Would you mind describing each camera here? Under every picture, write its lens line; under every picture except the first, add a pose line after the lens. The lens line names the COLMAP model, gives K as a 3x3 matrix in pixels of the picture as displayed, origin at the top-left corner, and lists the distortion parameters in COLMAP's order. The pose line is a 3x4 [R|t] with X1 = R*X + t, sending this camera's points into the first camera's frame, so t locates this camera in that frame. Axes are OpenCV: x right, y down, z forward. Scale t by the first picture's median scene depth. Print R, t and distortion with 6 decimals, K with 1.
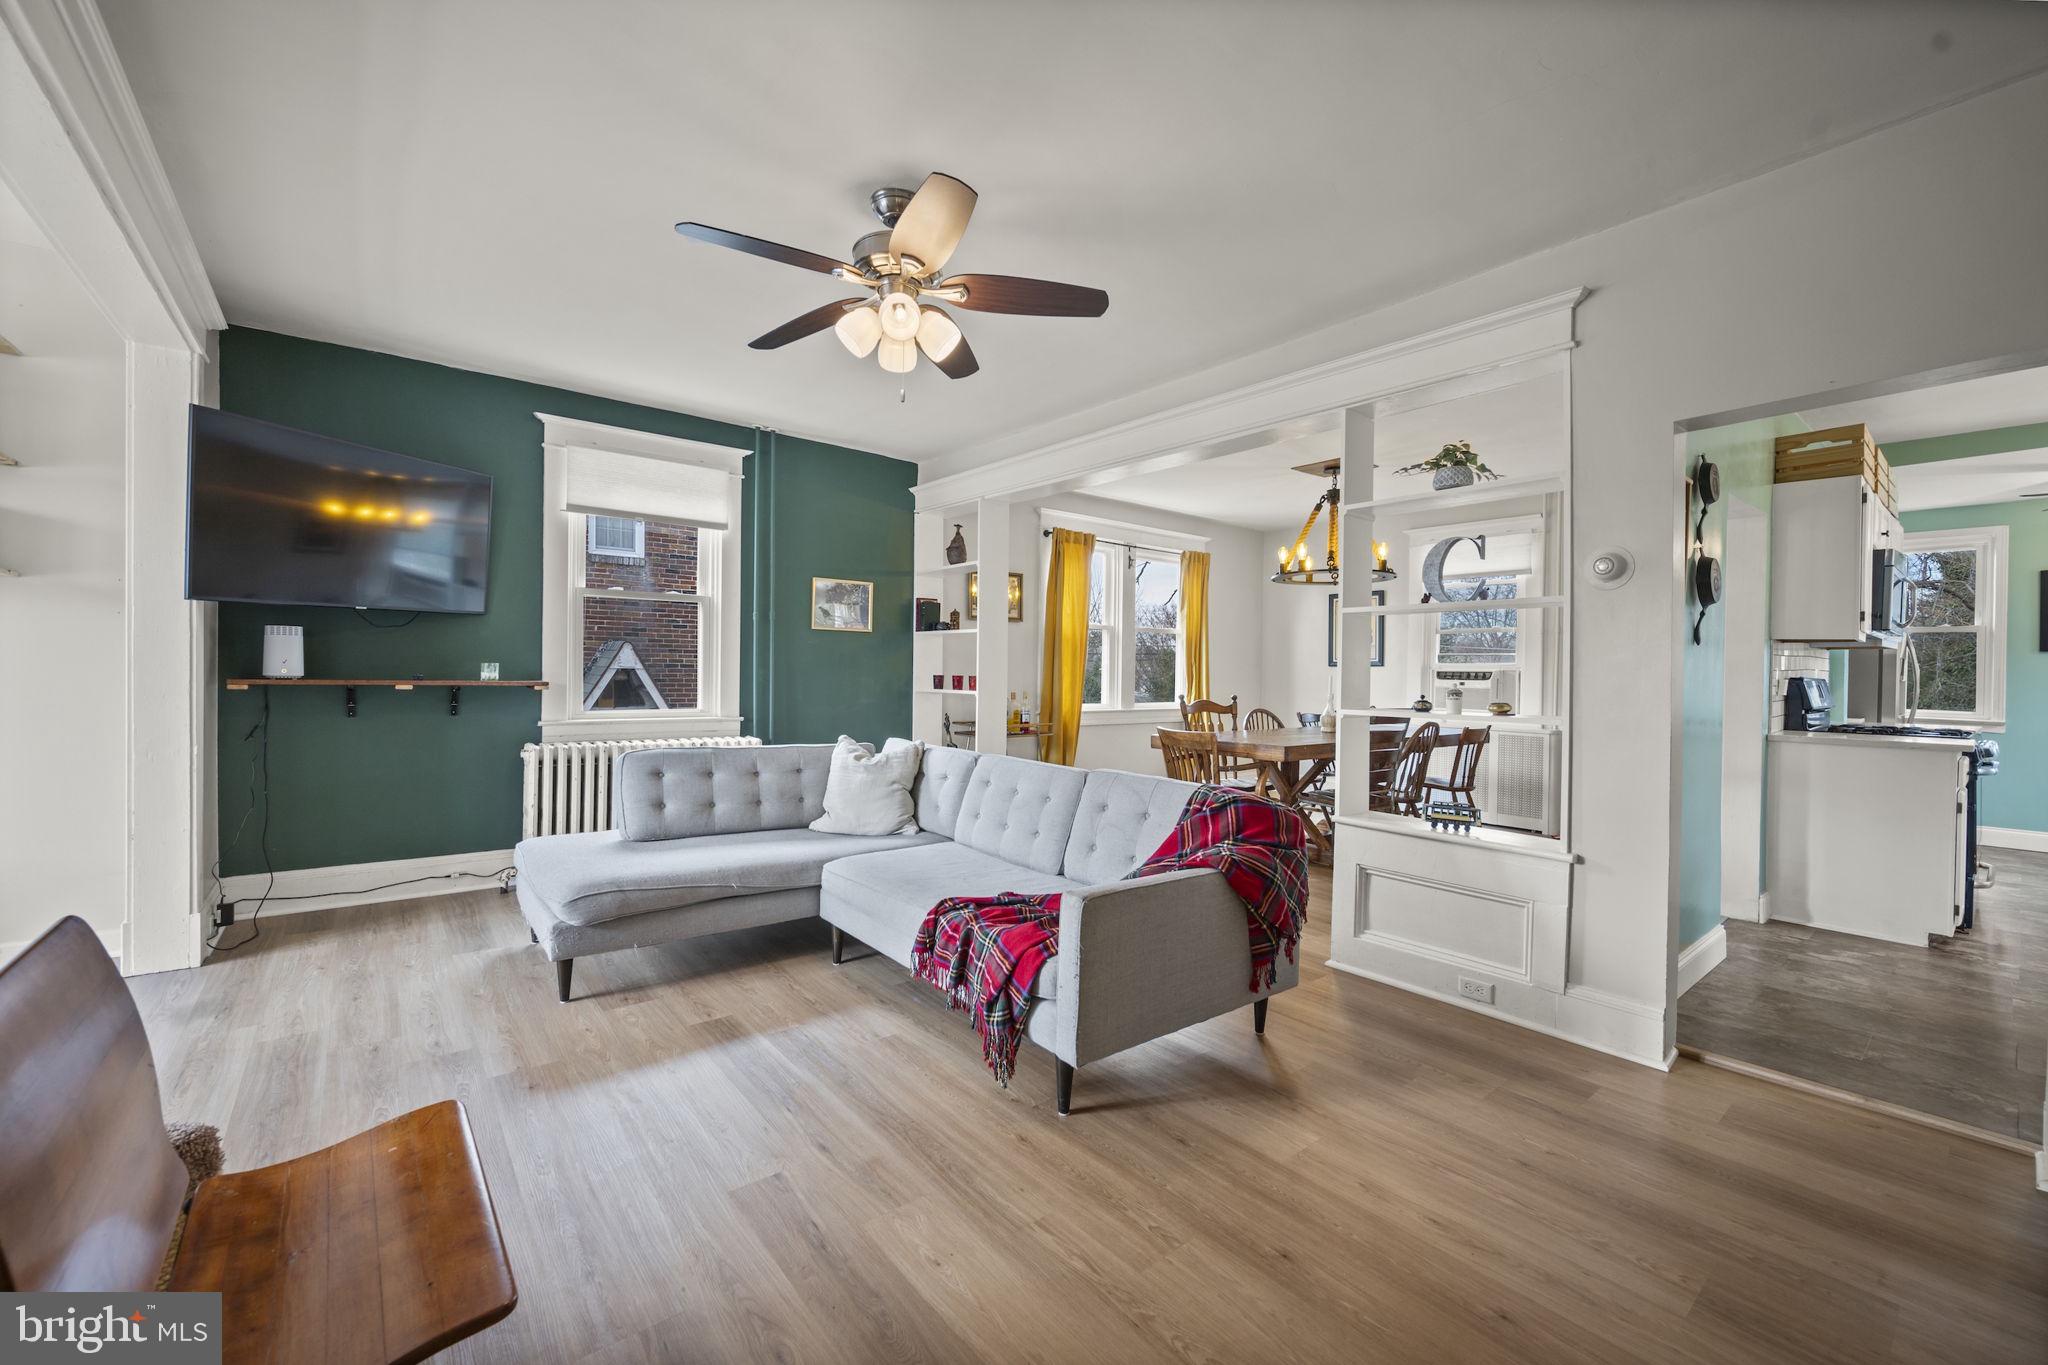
lens RADIAL K [[823.5, 0, 1002.3], [0, 823.5, 686.6], [0, 0, 1]] dist [-0.000260, -0.000085]
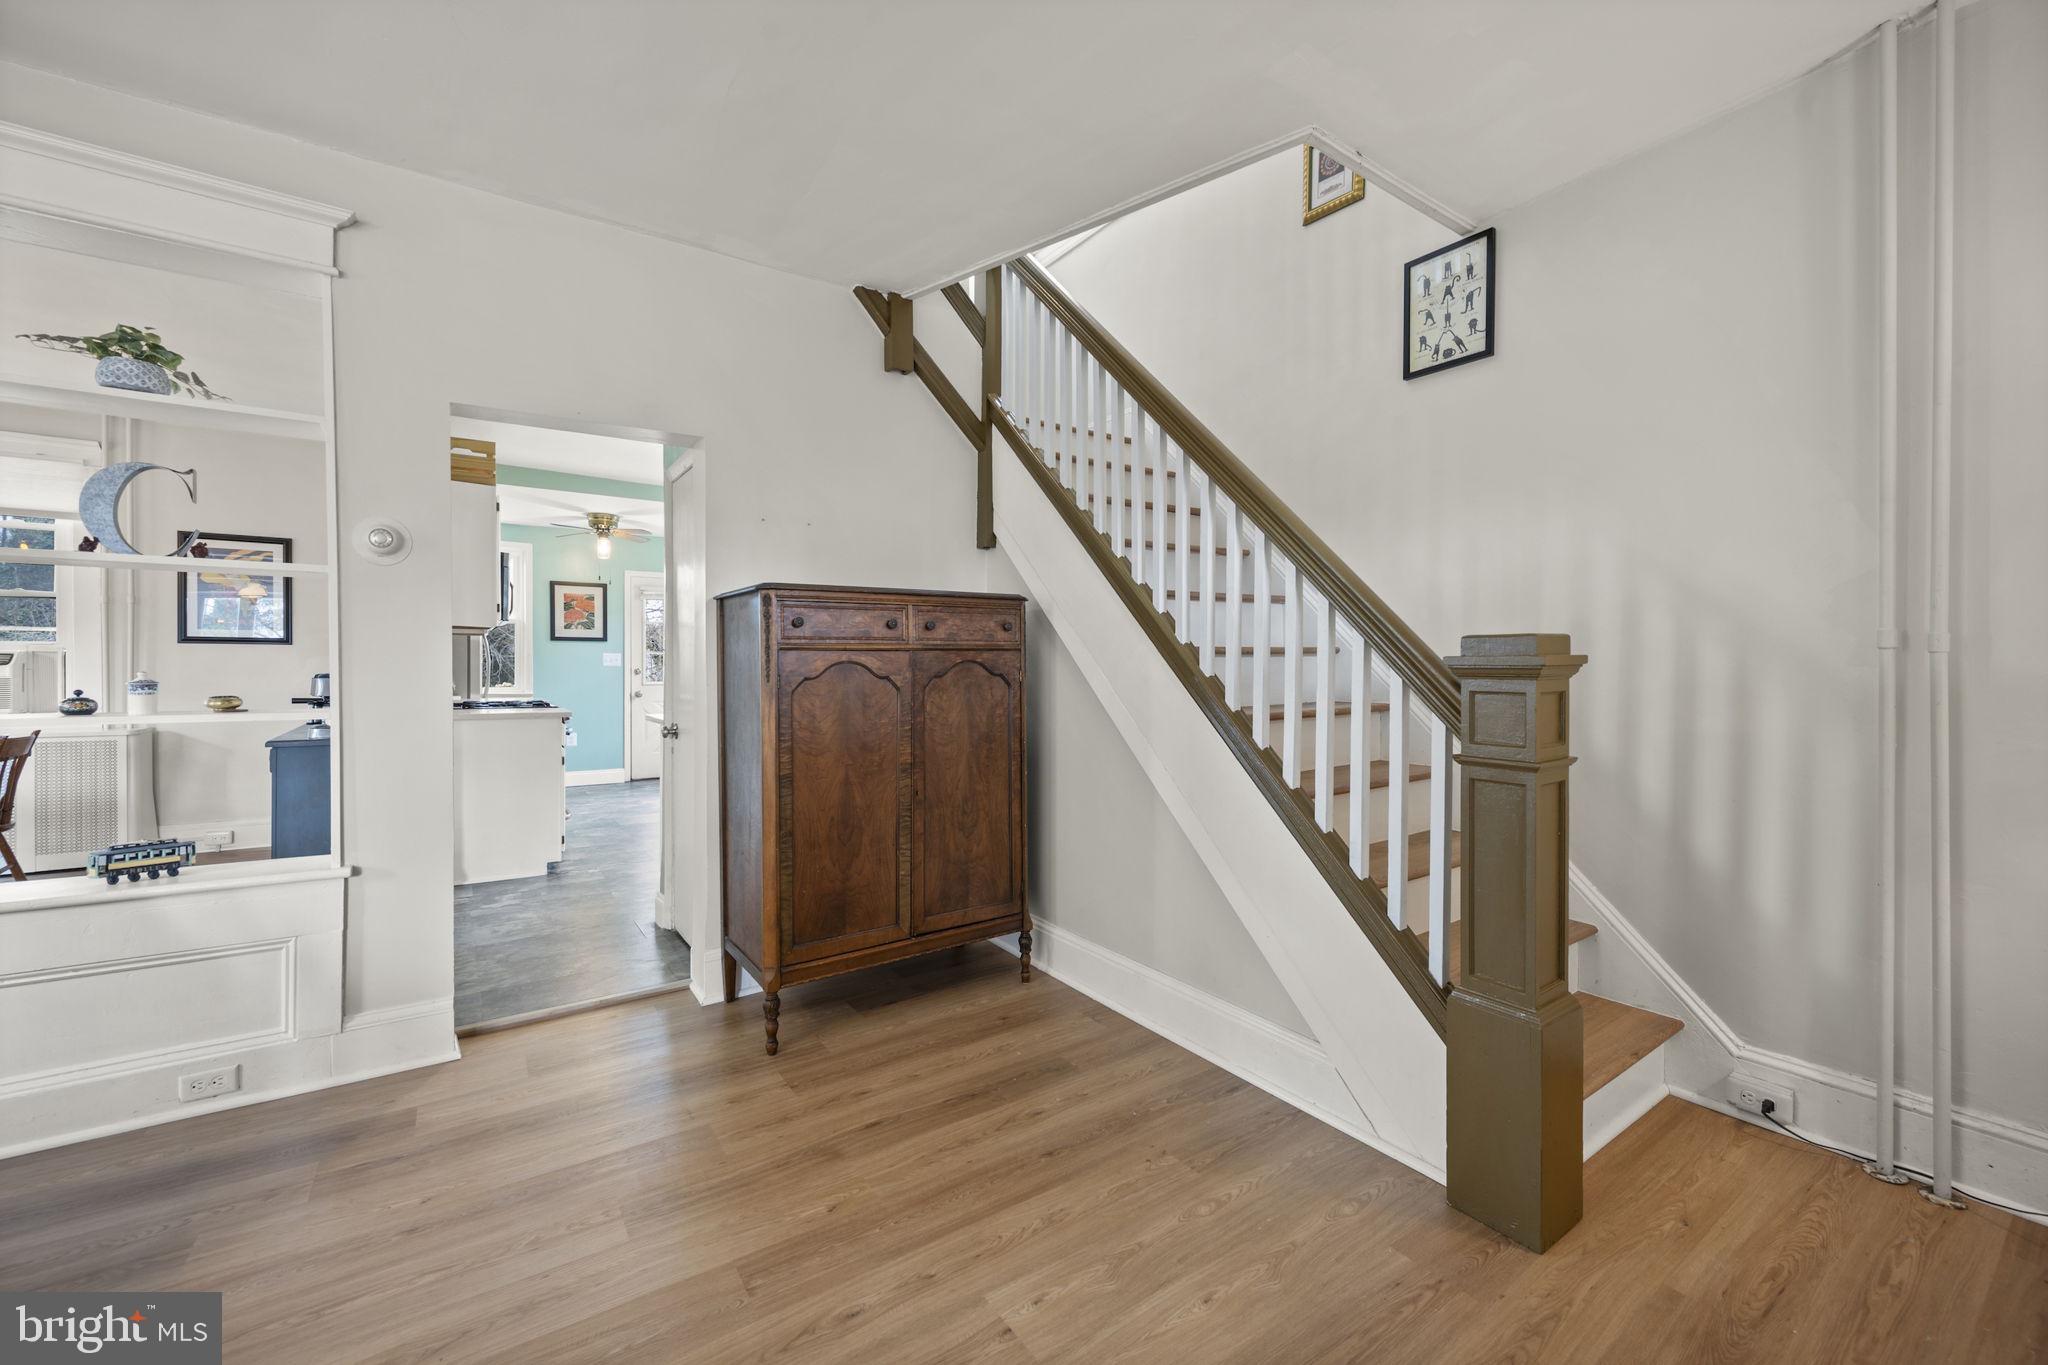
lens RADIAL K [[823.5, 0, 1069.0], [0, 823.5, 670.4], [0, 0, 1]] dist [-0.000260, -0.000085]
pose [[0.045059, -0.018074, 0.998821, -0.118283], [0.019235, 0.999667, 0.017222, -0.001208], [-0.998799, 0.018437, 0.045392, 0.181936]]
